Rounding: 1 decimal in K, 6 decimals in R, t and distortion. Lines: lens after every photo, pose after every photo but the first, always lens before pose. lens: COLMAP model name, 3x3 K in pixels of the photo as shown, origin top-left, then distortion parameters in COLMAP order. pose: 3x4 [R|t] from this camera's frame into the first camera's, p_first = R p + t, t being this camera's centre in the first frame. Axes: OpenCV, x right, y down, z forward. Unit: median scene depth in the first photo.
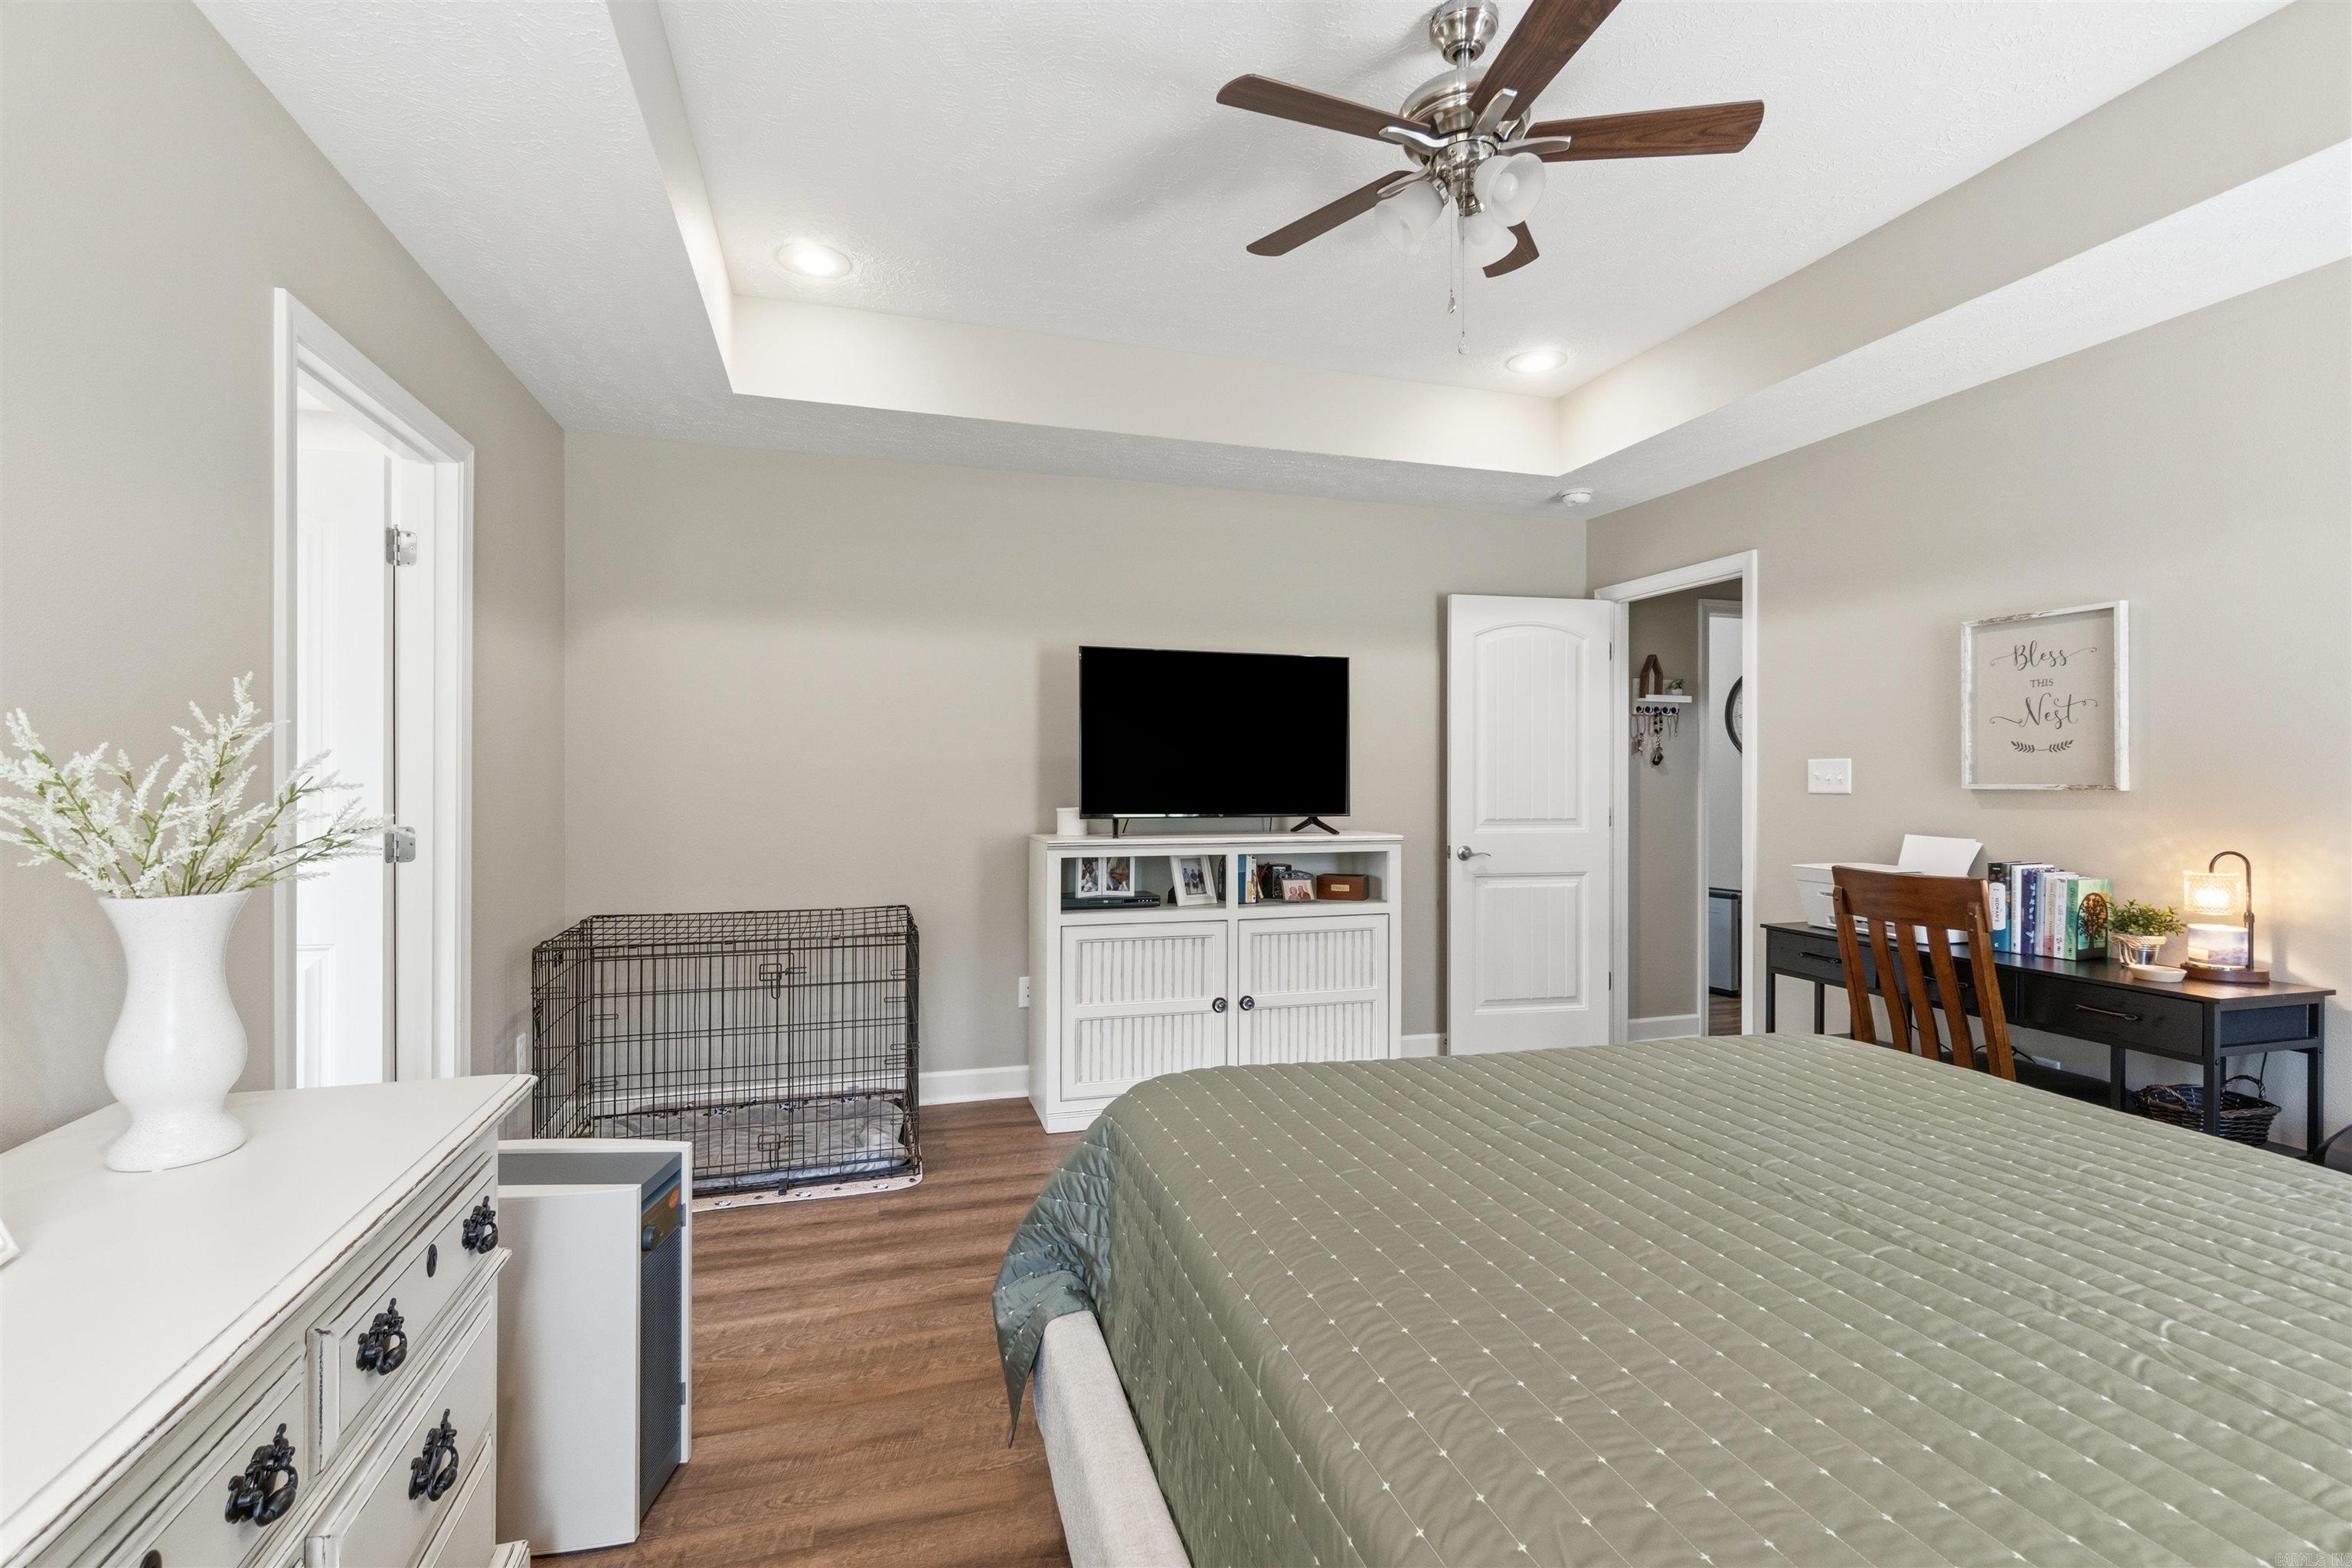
lens RADIAL K [[1021.7, 0, 1178.8], [0, 1021.7, 777.2], [0, 0, 1]] dist [-0.003762, -0.001311]
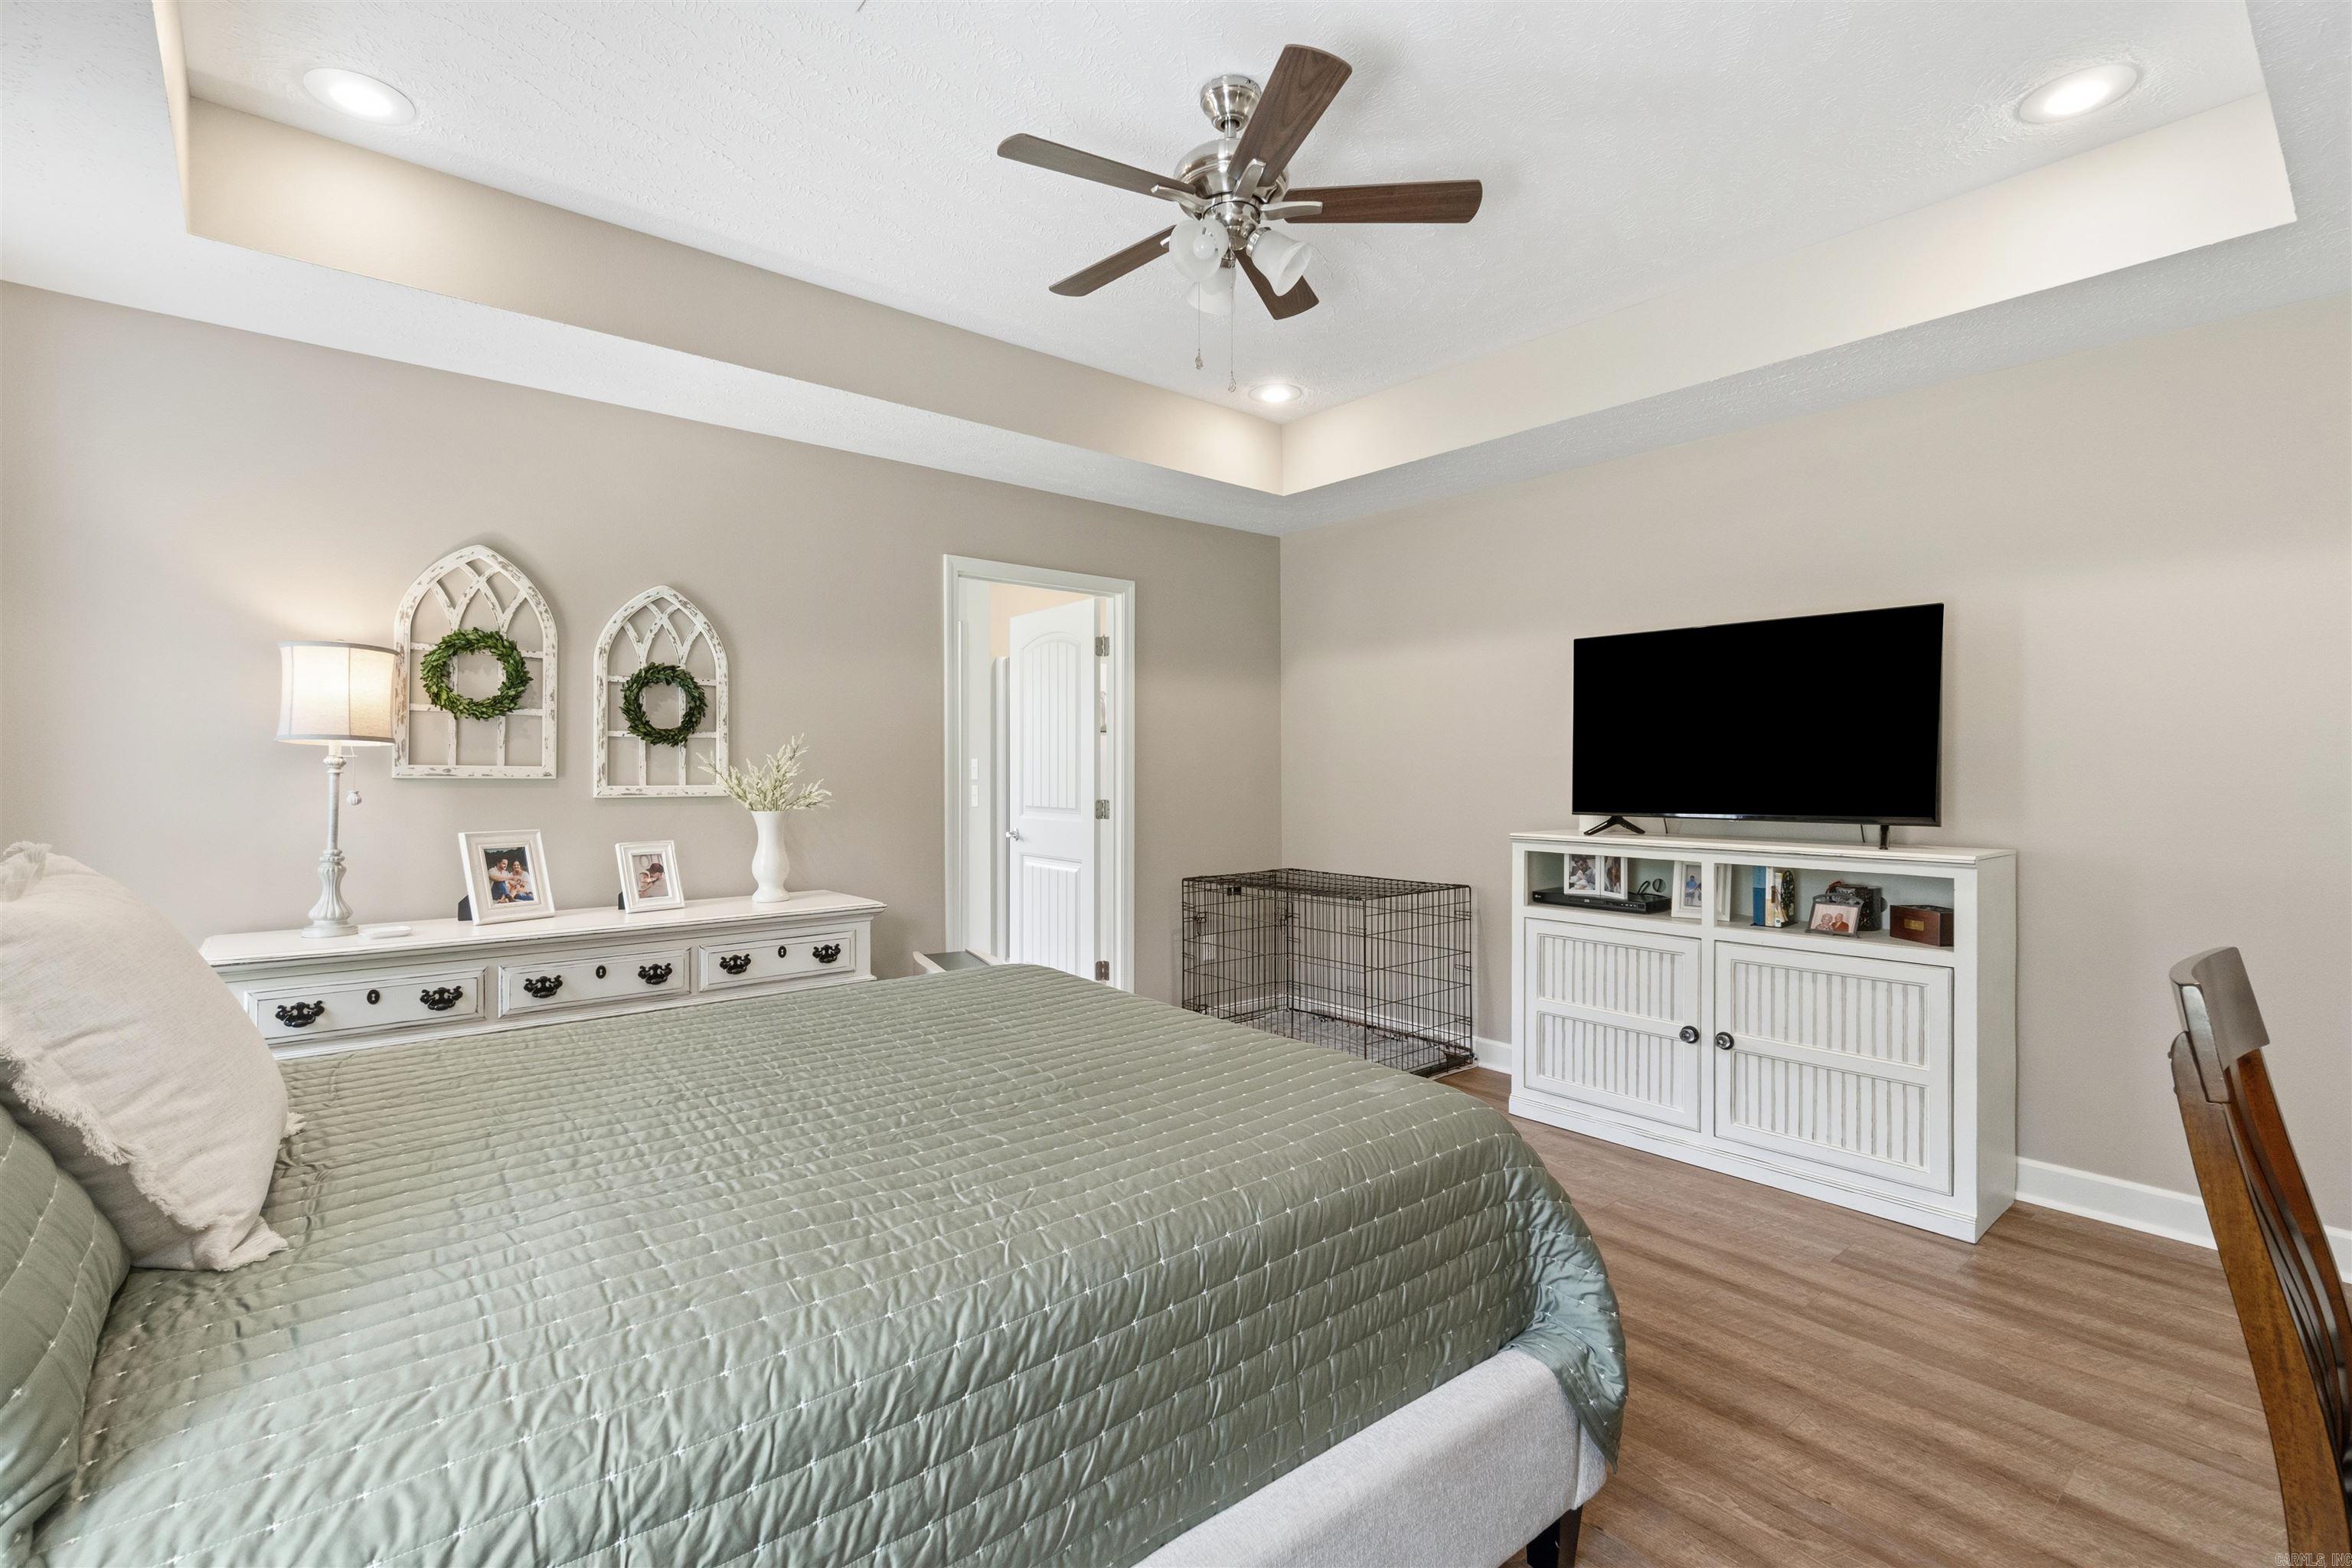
lens RADIAL K [[1021.7, 0, 1182.1], [0, 1021.7, 776.7], [0, 0, 1]] dist [-0.003762, -0.001311]
pose [[0.411143, 0.001887, -0.911569, 0.639727], [-0.002377, 0.999997, 0.000998, 0.004292], [0.911568, 0.001757, 0.411146, 0.247391]]
